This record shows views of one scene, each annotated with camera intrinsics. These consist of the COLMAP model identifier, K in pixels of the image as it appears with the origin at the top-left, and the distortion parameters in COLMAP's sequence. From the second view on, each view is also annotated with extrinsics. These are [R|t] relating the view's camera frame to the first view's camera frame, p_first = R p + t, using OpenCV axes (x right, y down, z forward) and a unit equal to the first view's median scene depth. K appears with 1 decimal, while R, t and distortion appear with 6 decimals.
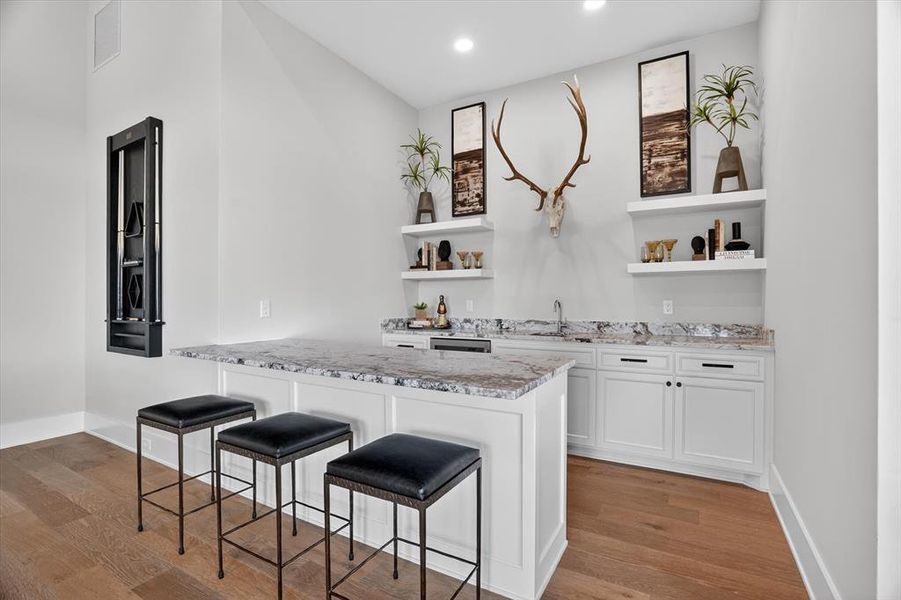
lens RADIAL K [[420.3, 0, 452.8], [0, 420.3, 298.1], [0, 0, 1]] dist [-0.018577, 0.001501]
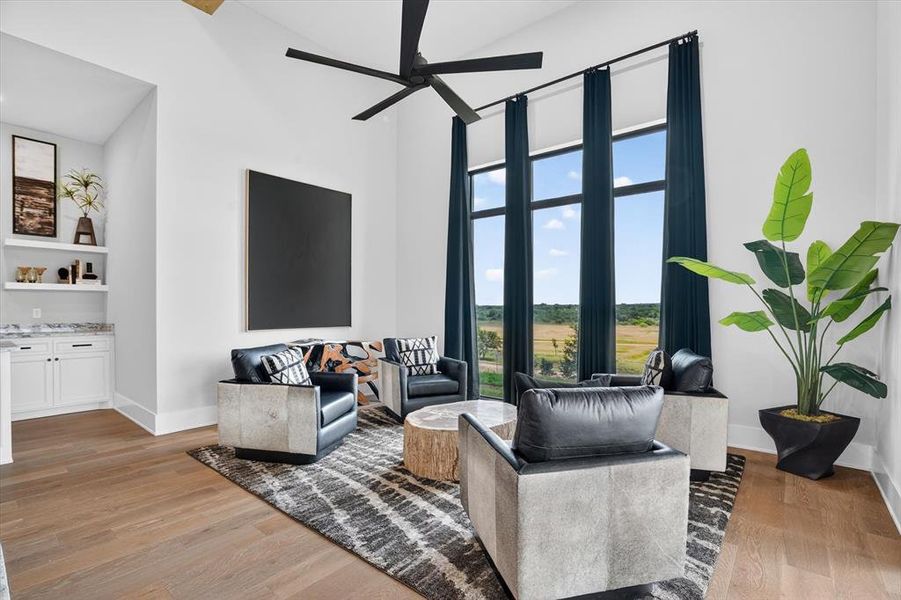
lens RADIAL K [[420.3, 0, 454.4], [0, 420.3, 304.0], [0, 0, 1]] dist [-0.018577, 0.001501]
pose [[0.169050, 0.001929, 0.985606, -0.698323], [-0.002059, 0.999997, -0.001604, -0.011799], [-0.985605, -0.001759, 0.169054, -0.719580]]
